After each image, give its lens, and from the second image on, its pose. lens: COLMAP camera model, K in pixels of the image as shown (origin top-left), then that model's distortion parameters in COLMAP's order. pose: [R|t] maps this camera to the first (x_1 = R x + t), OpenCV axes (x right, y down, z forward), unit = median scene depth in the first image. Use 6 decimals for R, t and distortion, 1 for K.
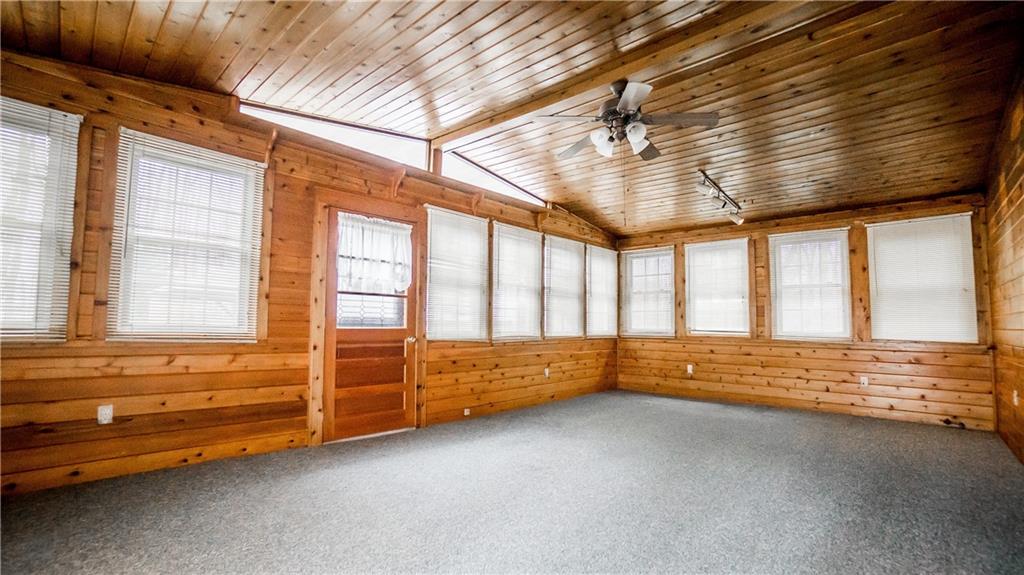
lens RADIAL K [[454.1, 0, 502.3], [0, 454.1, 291.8], [0, 0, 1]] dist [-0.053425, 0.017770]
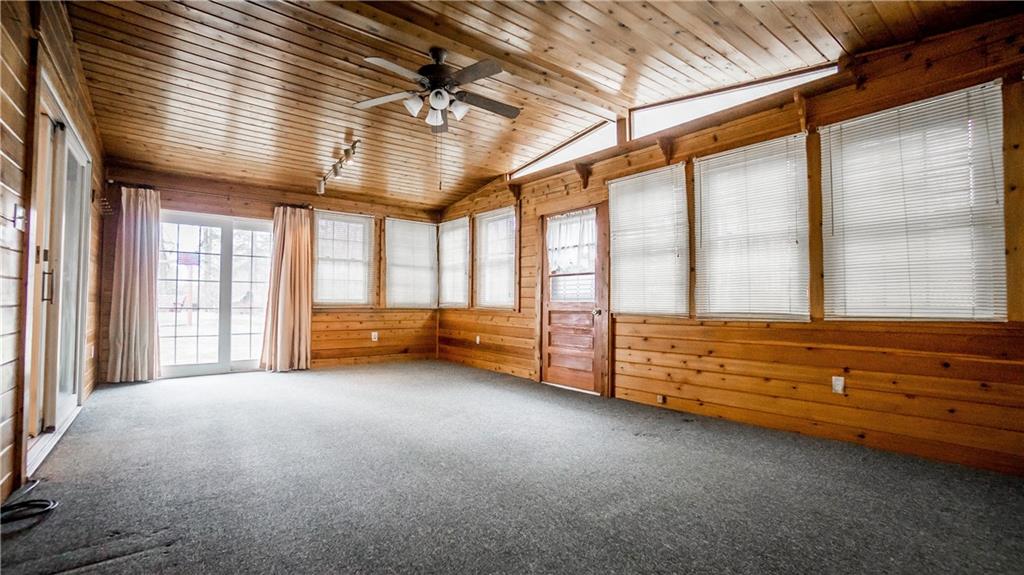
lens RADIAL K [[454.1, 0, 501.3], [0, 454.1, 287.3], [0, 0, 1]] dist [-0.053425, 0.017770]
pose [[-0.151979, -0.044234, -0.987393, 0.836663], [0.068611, 0.996116, -0.055186, 0.082262], [0.985999, -0.076133, -0.148354, 0.860813]]
